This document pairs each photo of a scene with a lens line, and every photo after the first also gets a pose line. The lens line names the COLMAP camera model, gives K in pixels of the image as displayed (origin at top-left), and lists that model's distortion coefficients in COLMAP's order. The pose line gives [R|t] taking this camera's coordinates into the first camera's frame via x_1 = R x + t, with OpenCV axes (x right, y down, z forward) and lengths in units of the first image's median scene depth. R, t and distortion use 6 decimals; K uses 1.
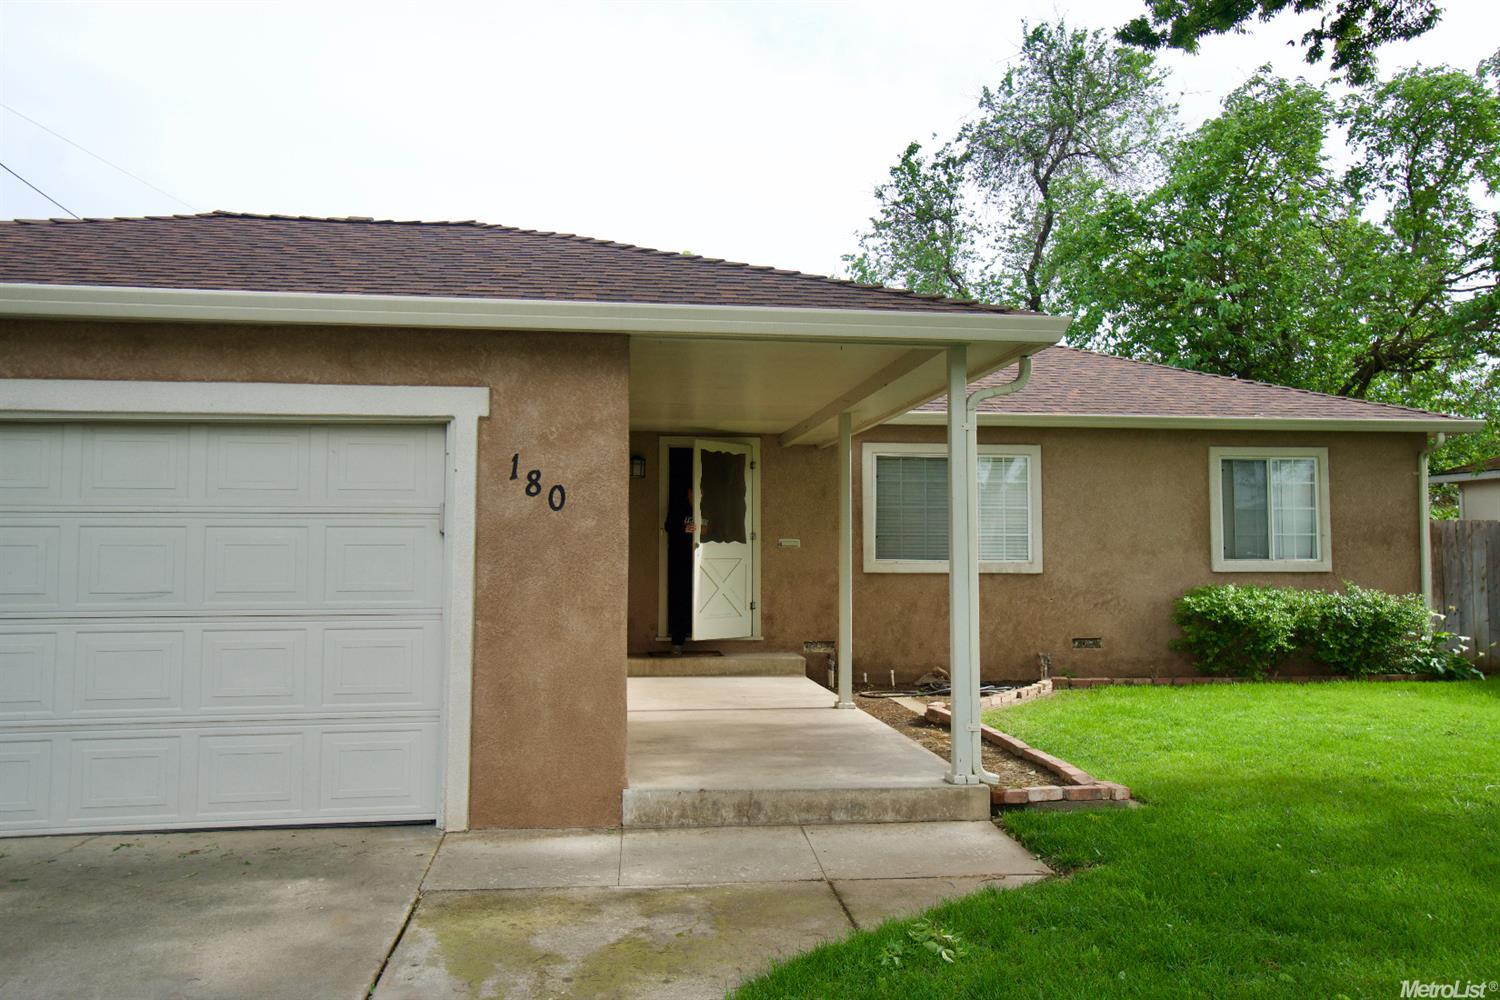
lens RADIAL K [[1128.6, 0, 748.2], [0, 1128.6, 501.3], [0, 0, 1]] dist [0.038635, -0.001752]
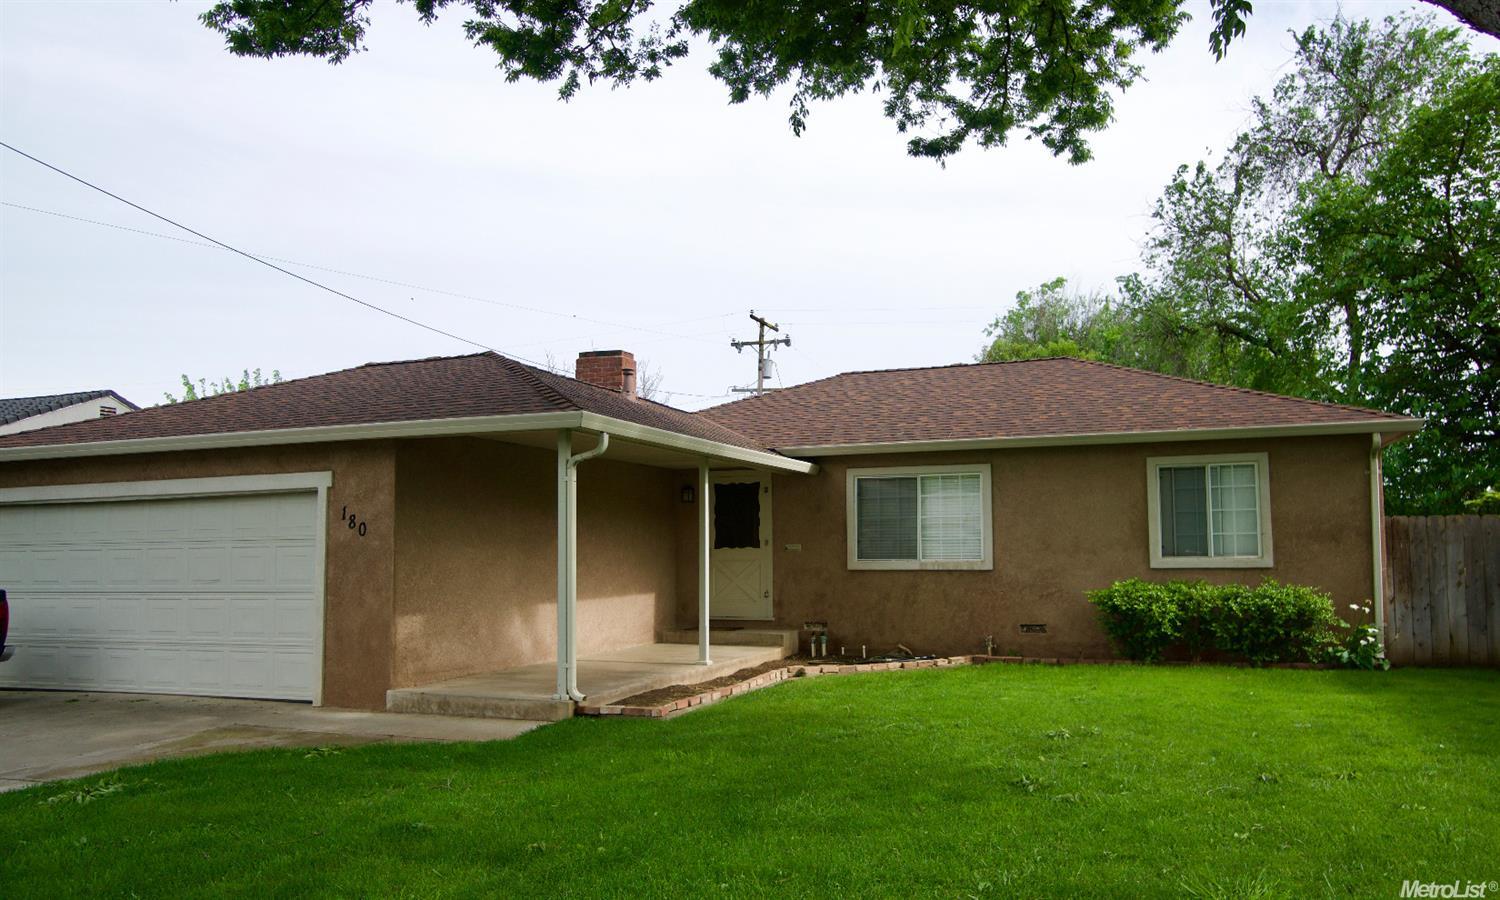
lens RADIAL K [[1034.3, 0, 767.2], [0, 1034.3, 492.9], [0, 0, 1]] dist [-0.002058, 0.002126]
pose [[0.889422, -0.035425, -0.455712, 0.552071], [0.030323, 0.999369, -0.018504, -0.005253], [0.456079, 0.002639, 0.889935, -0.090381]]
